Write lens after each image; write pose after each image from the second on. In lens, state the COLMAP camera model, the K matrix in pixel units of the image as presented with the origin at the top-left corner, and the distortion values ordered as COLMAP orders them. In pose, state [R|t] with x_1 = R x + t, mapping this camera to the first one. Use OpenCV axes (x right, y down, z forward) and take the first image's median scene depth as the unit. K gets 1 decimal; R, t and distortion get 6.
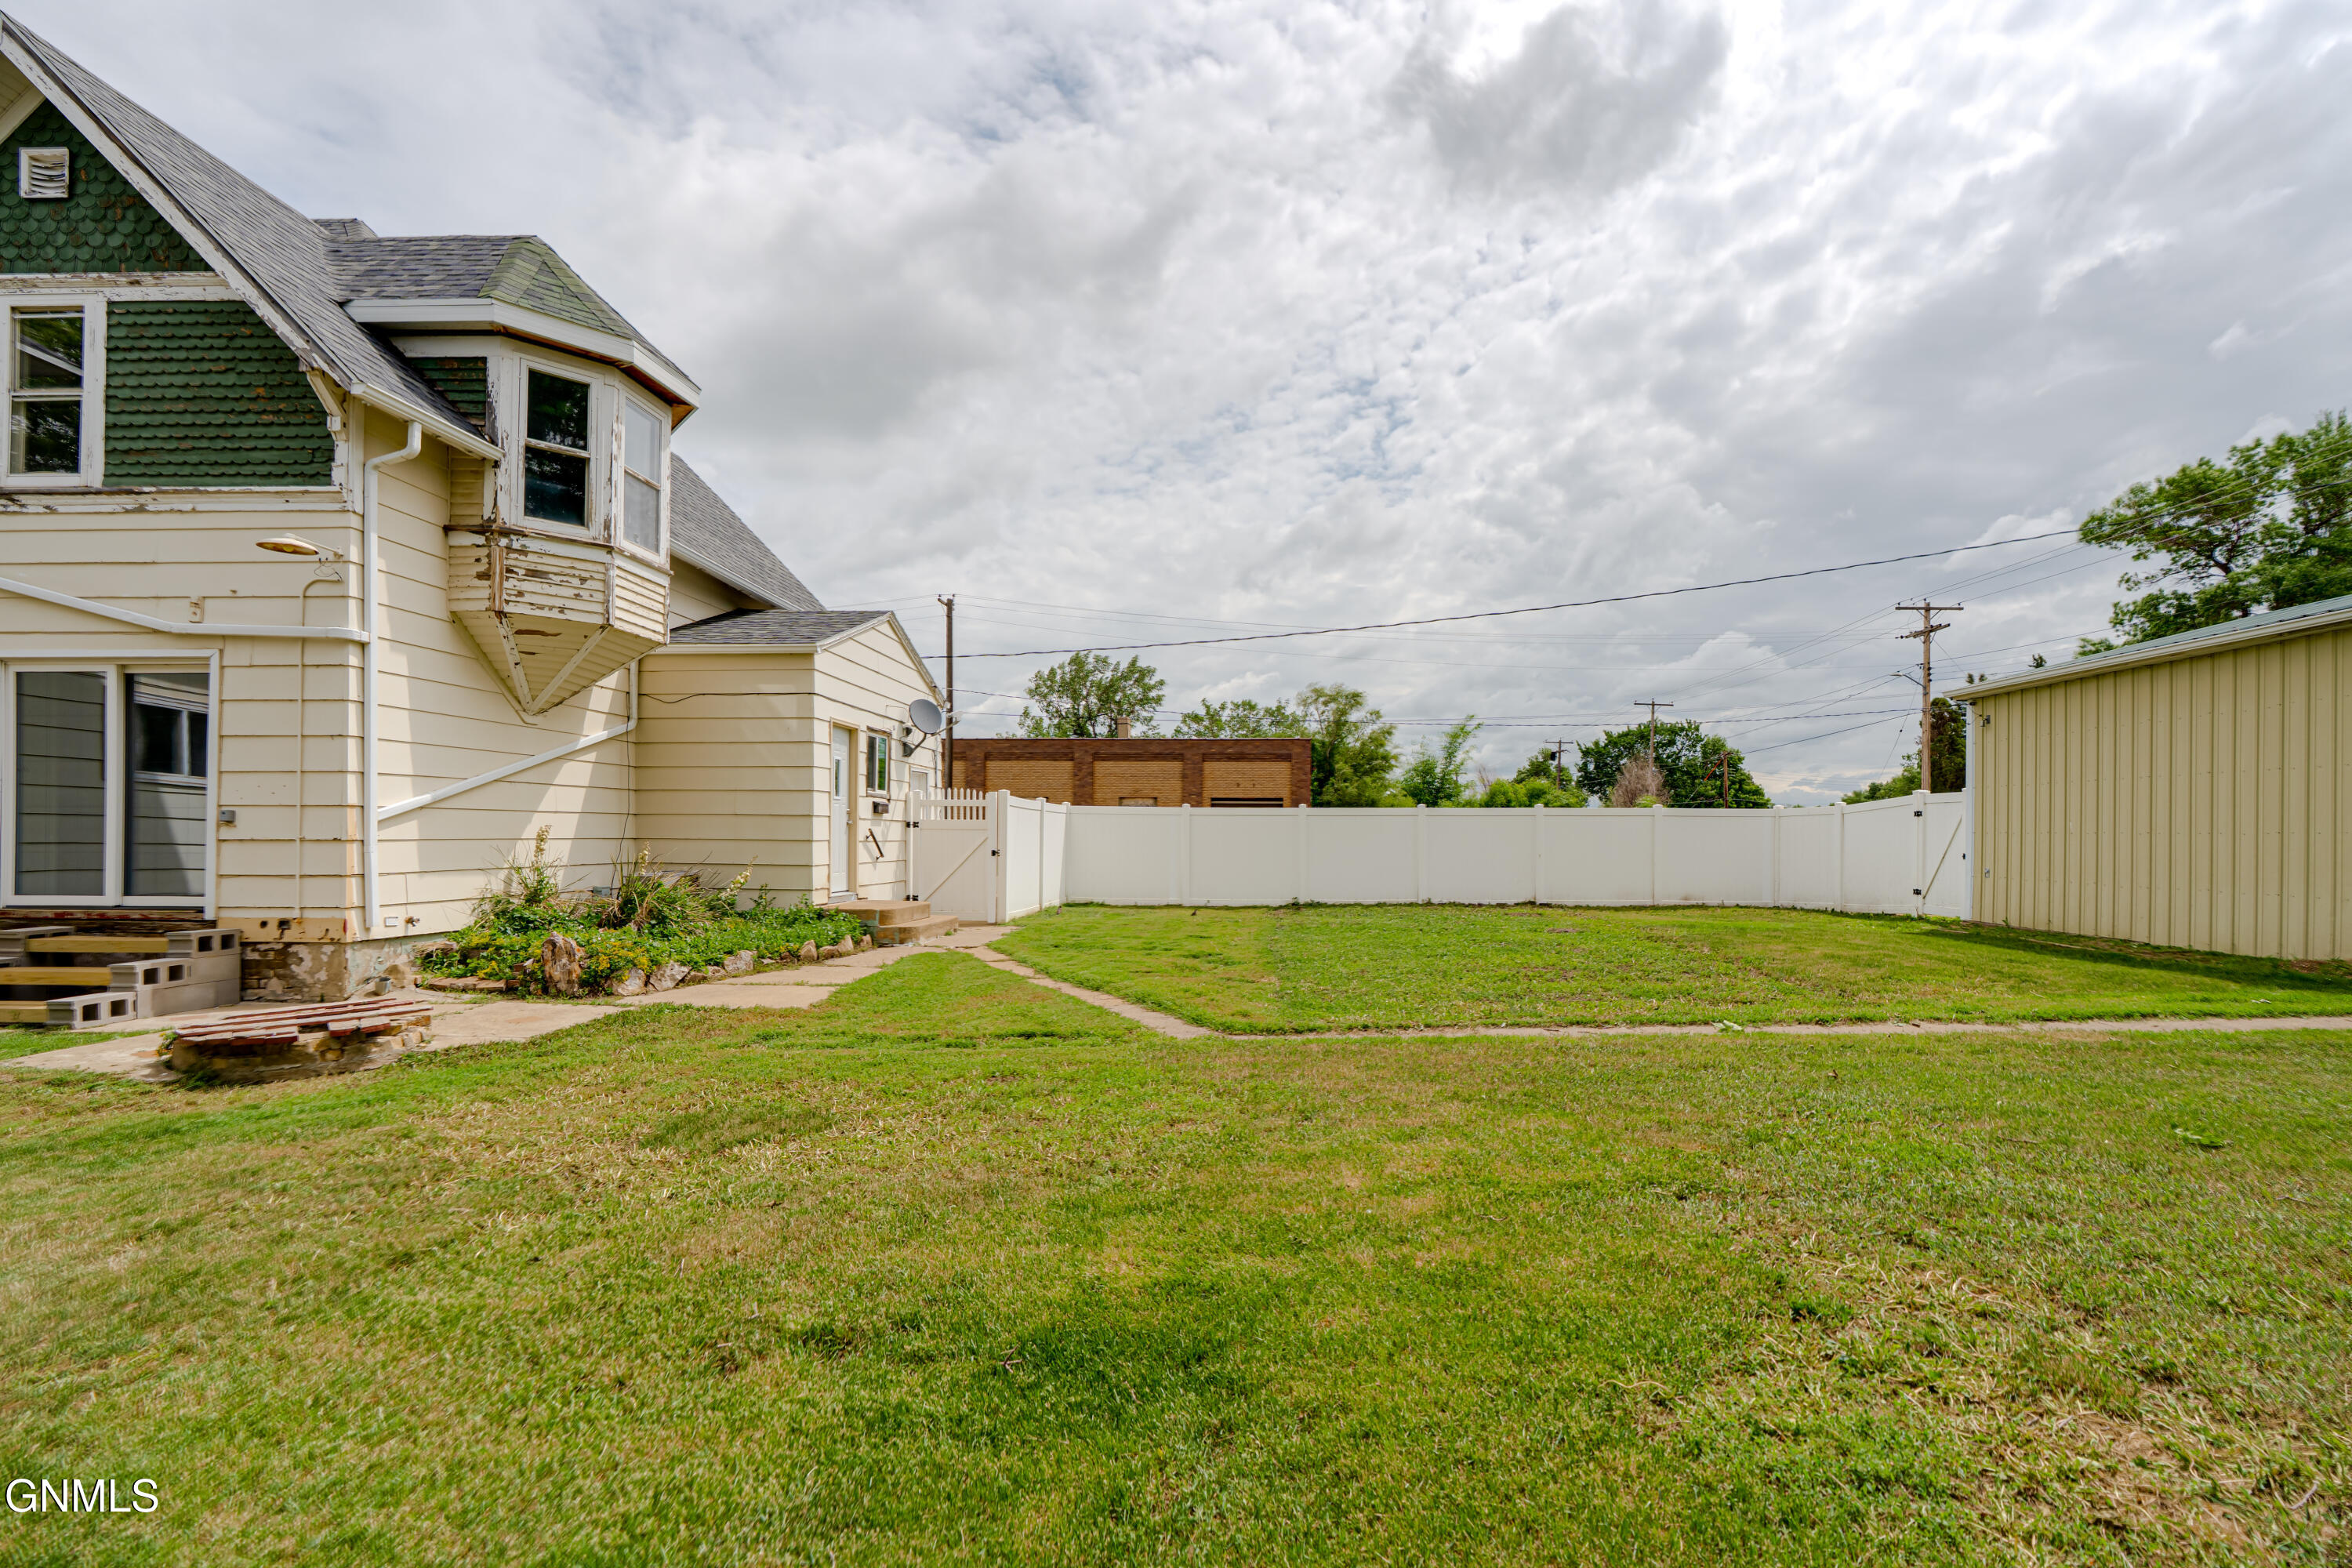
lens RADIAL K [[1053.9, 0, 1230.2], [0, 1053.9, 827.0], [0, 0, 1]] dist [-0.000949, 0.000275]
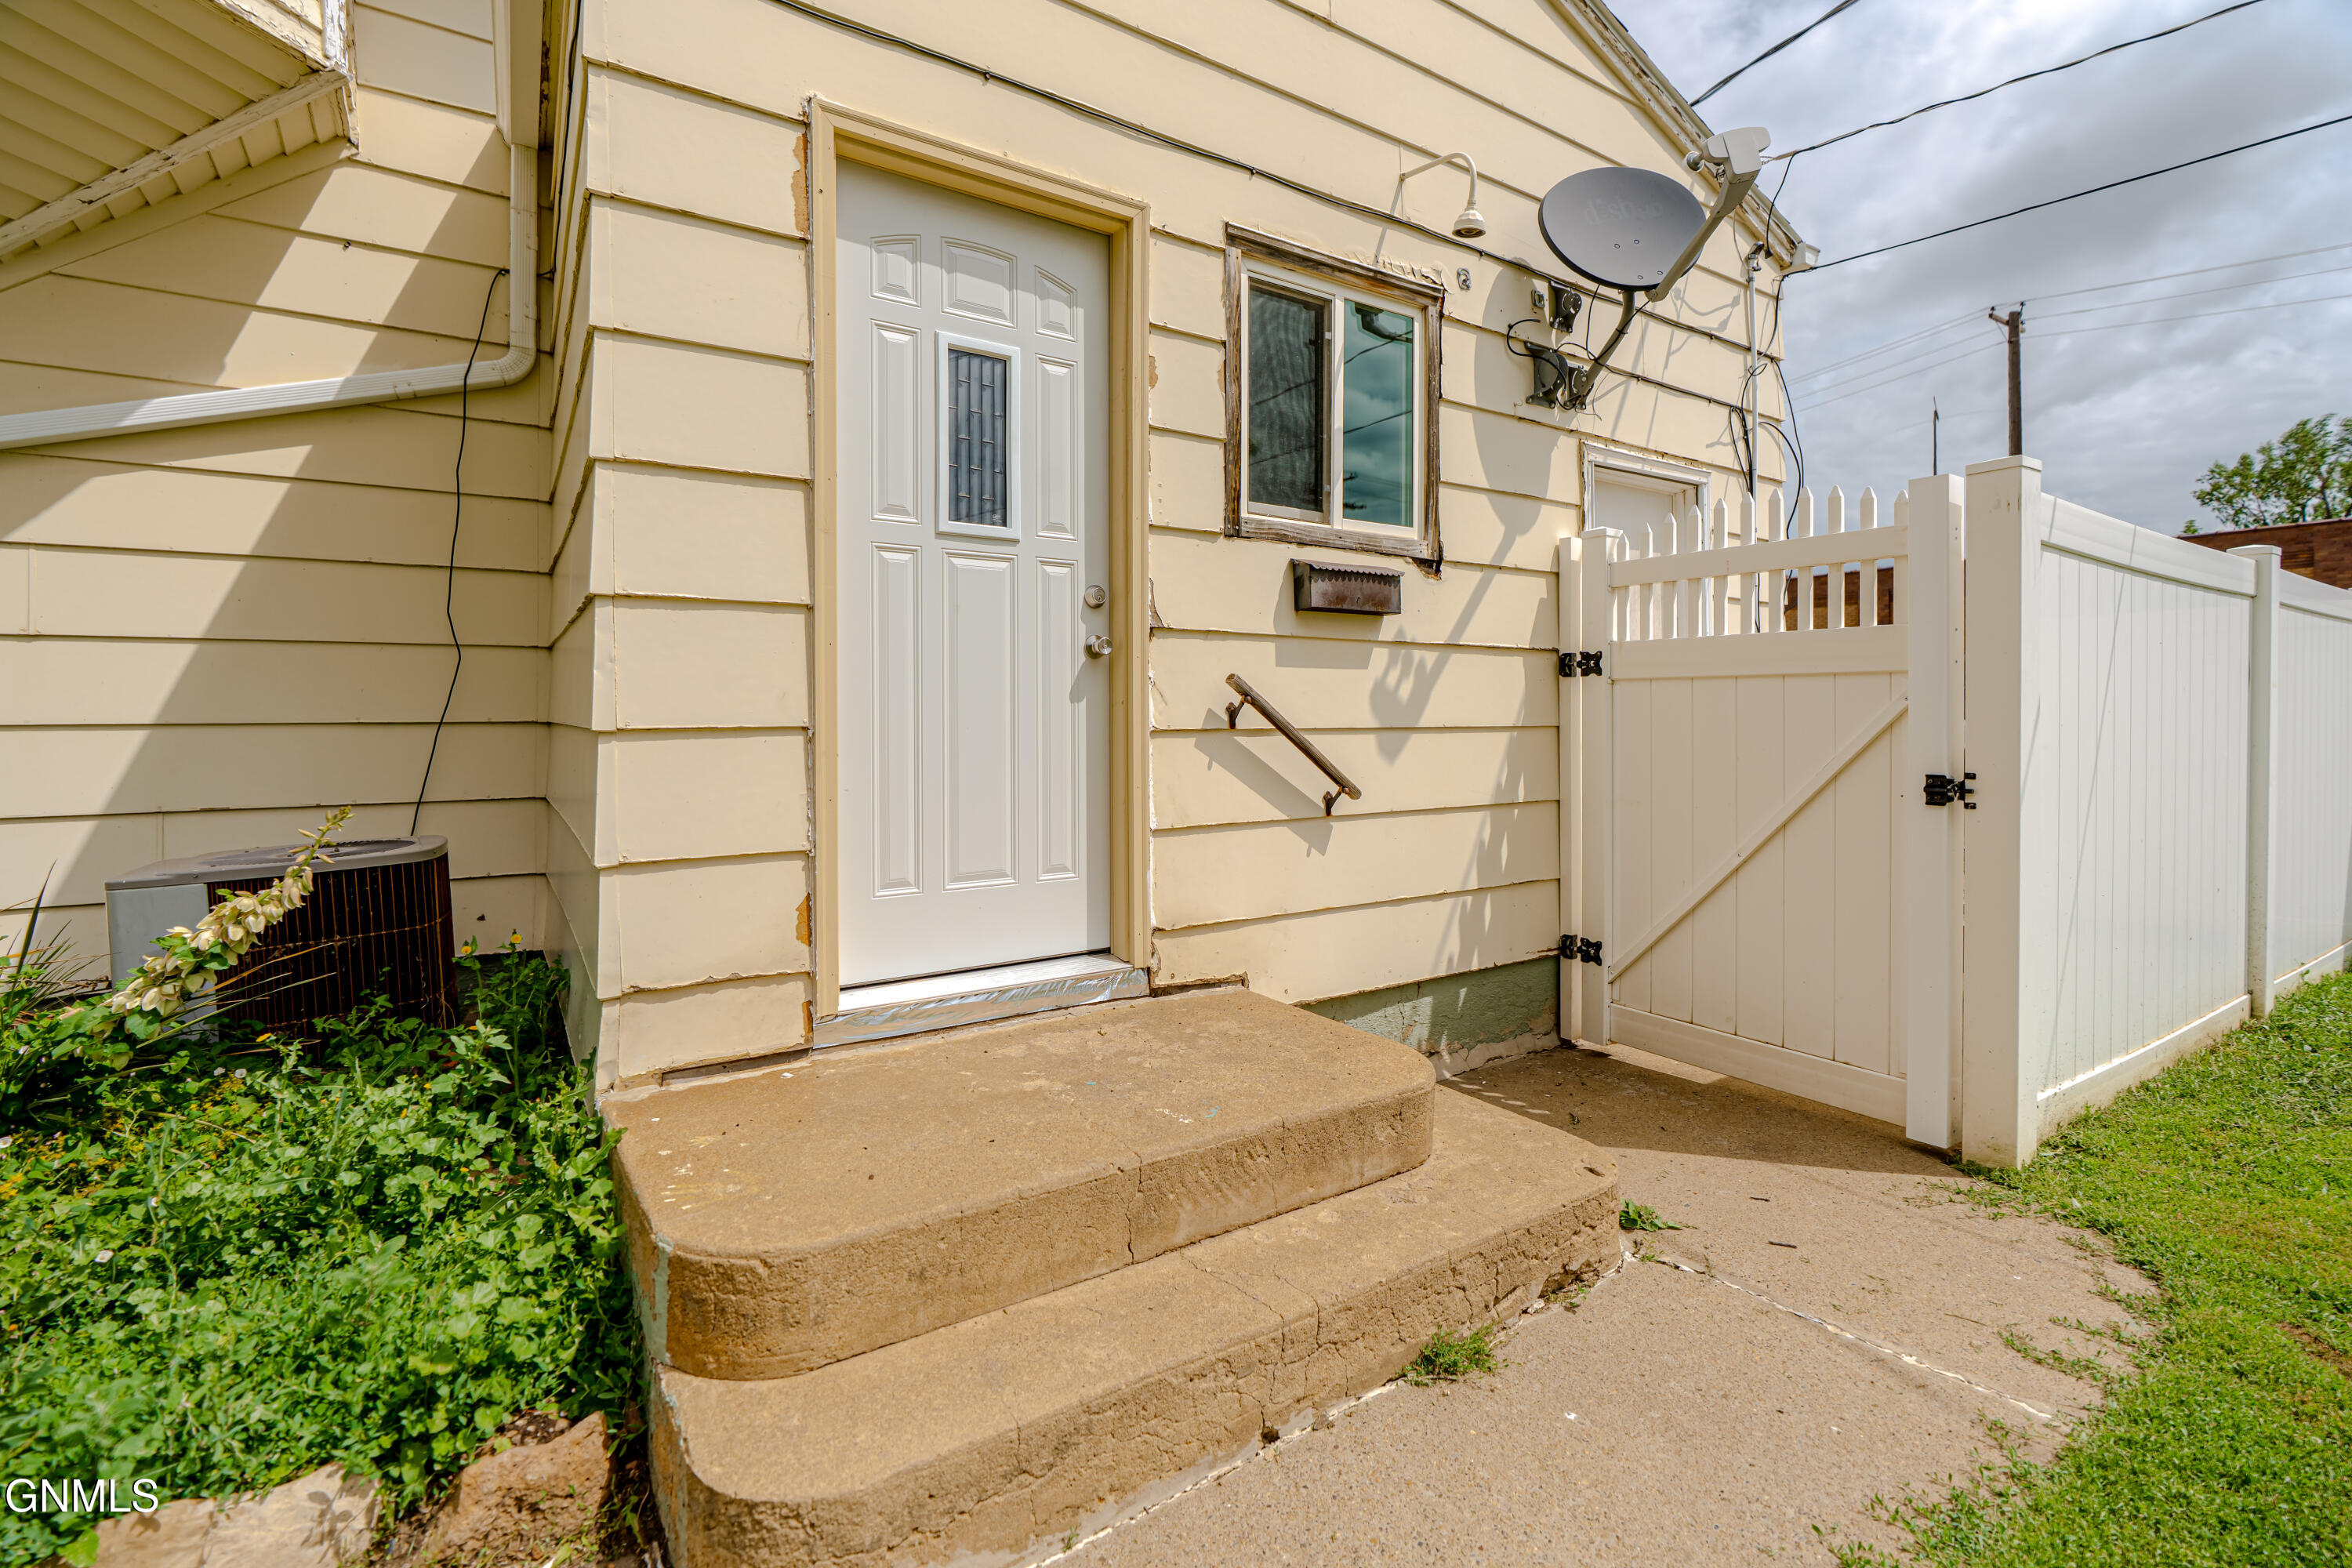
lens RADIAL K [[1086.5, 0, 1178.4], [0, 1086.5, 722.1], [0, 0, 1]] dist [-0.003801, -0.000328]
pose [[0.585897, -0.003646, -0.810377, -0.143625], [0.013904, 0.999888, 0.005553, 0.009097], [0.810266, -0.014521, 0.585883, 0.764415]]
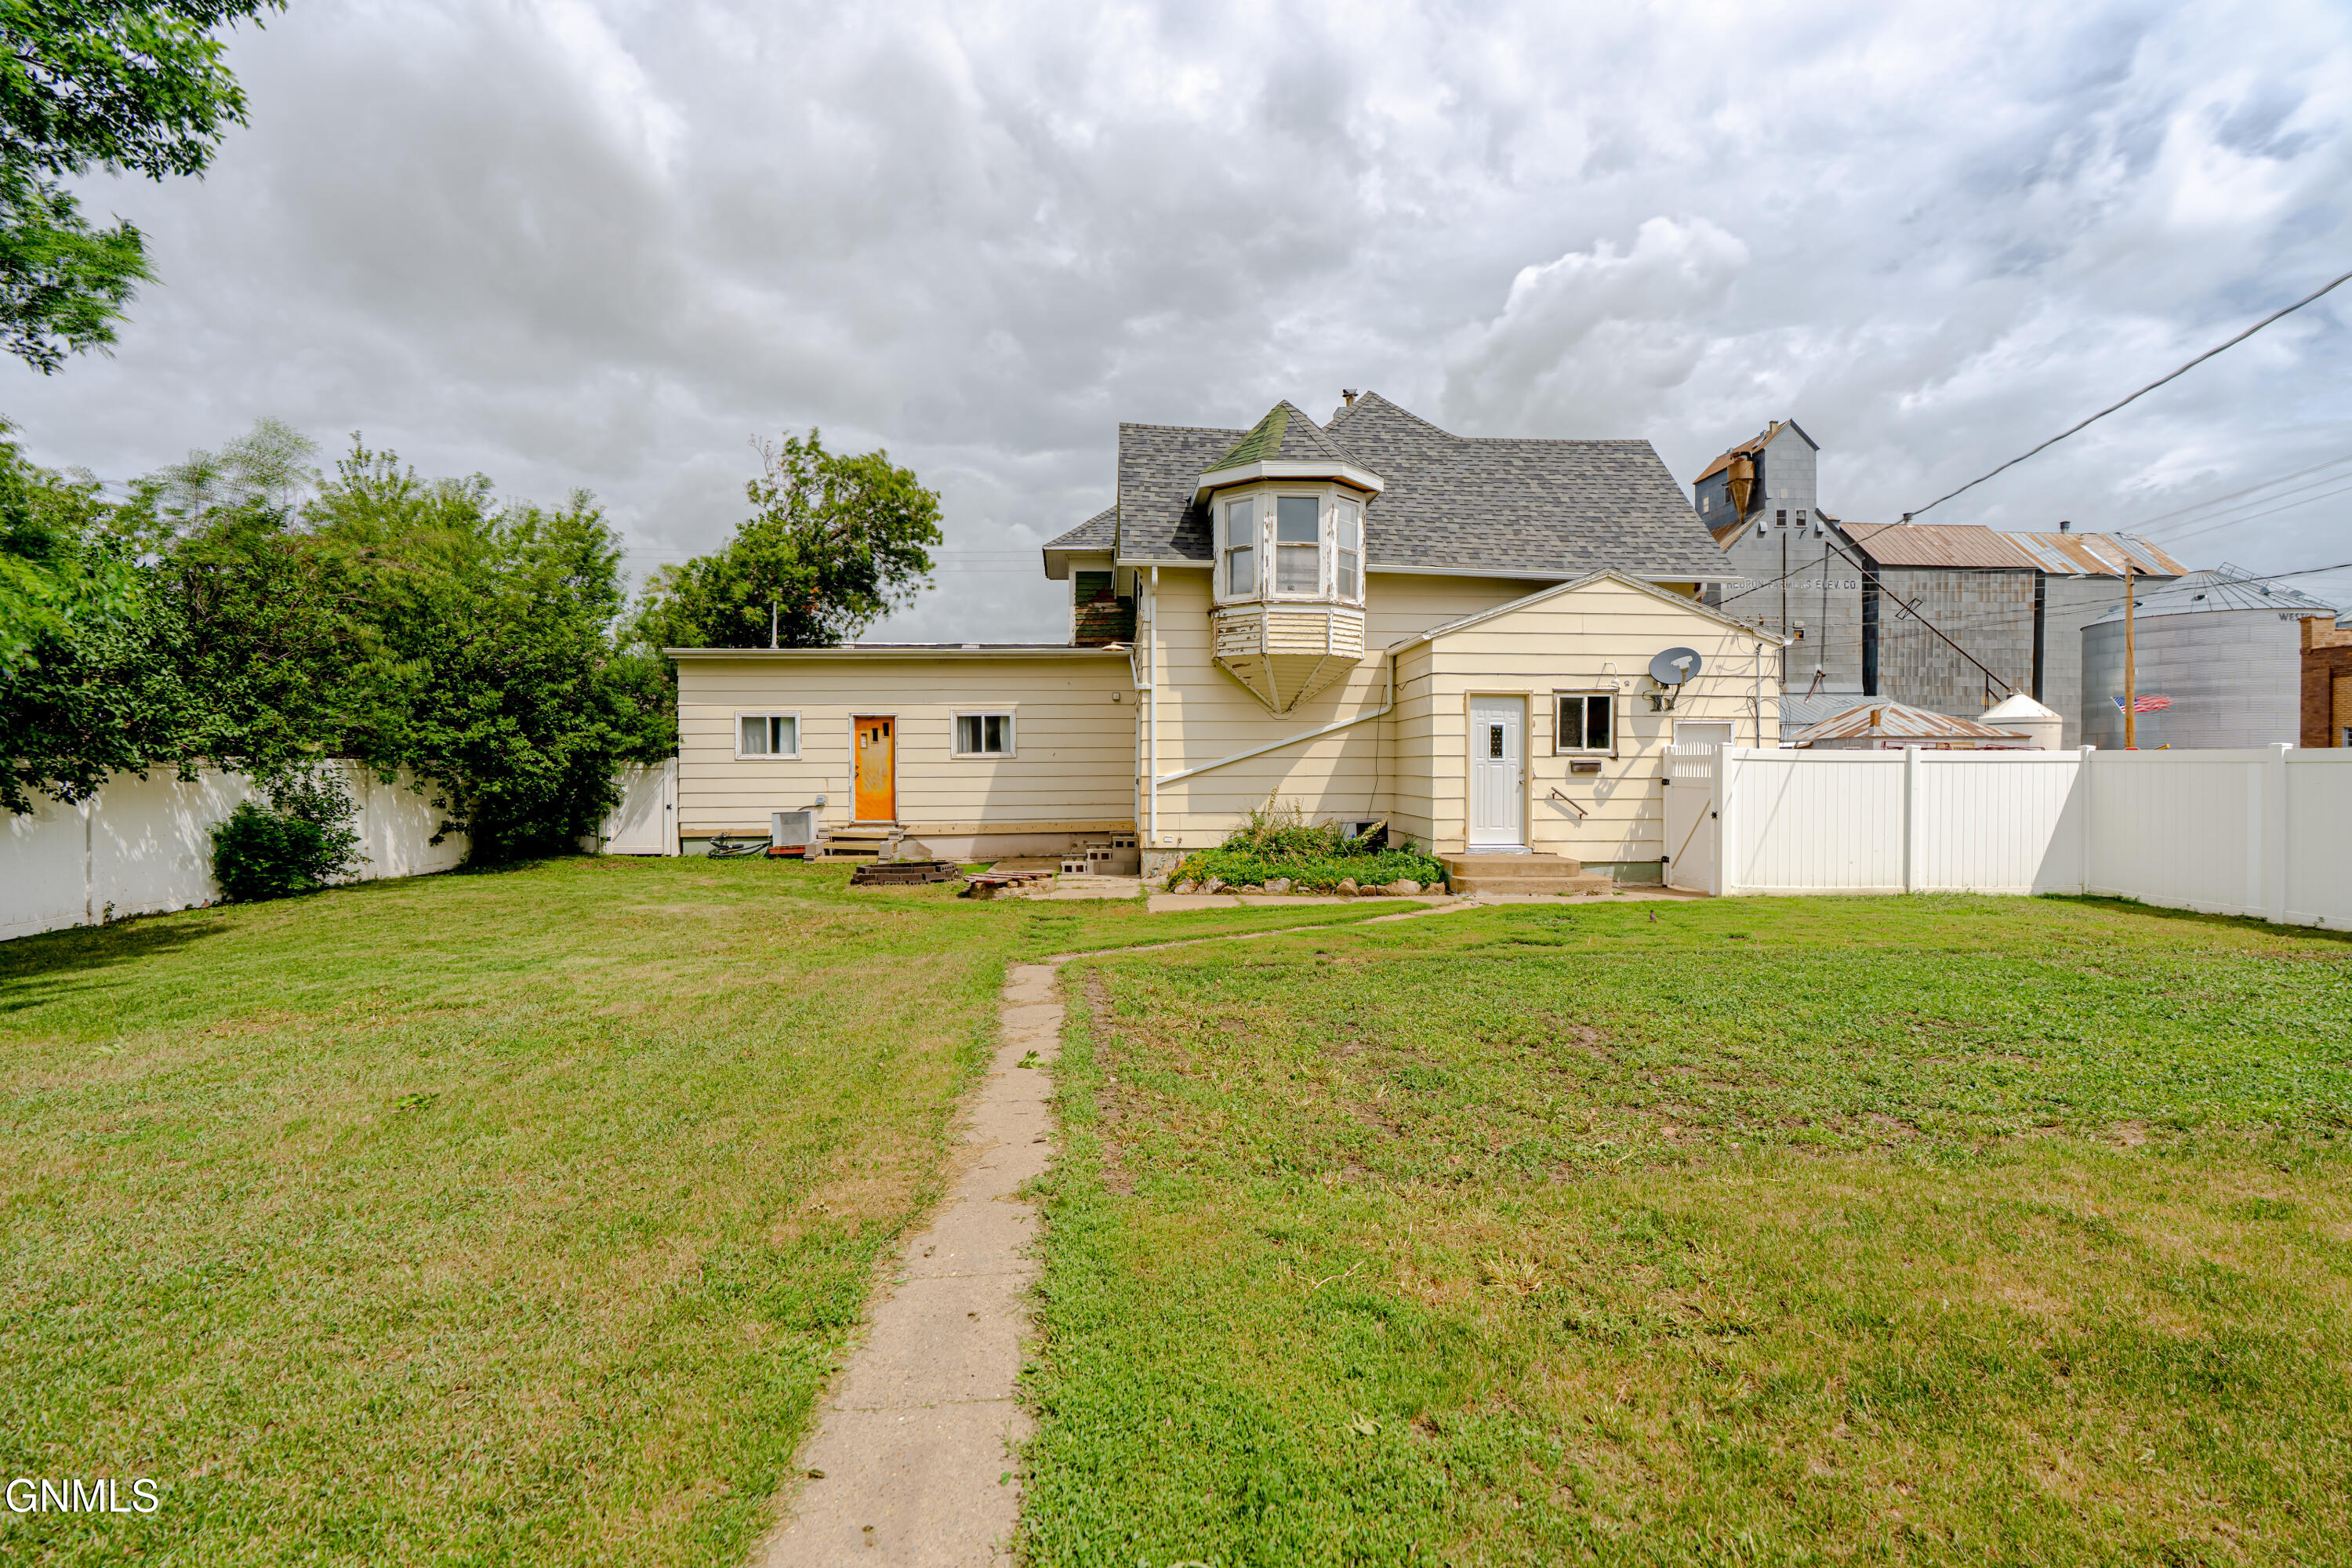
lens RADIAL K [[1109.1, 0, 1181.7], [0, 1109.1, 767.1], [0, 0, 1]] dist [-0.000245, 0.000293]
pose [[0.113009, -0.006165, -0.993575, 0.631836], [0.009278, 0.999944, -0.005149, -0.014348], [0.993551, -0.008637, 0.113060, 0.457698]]
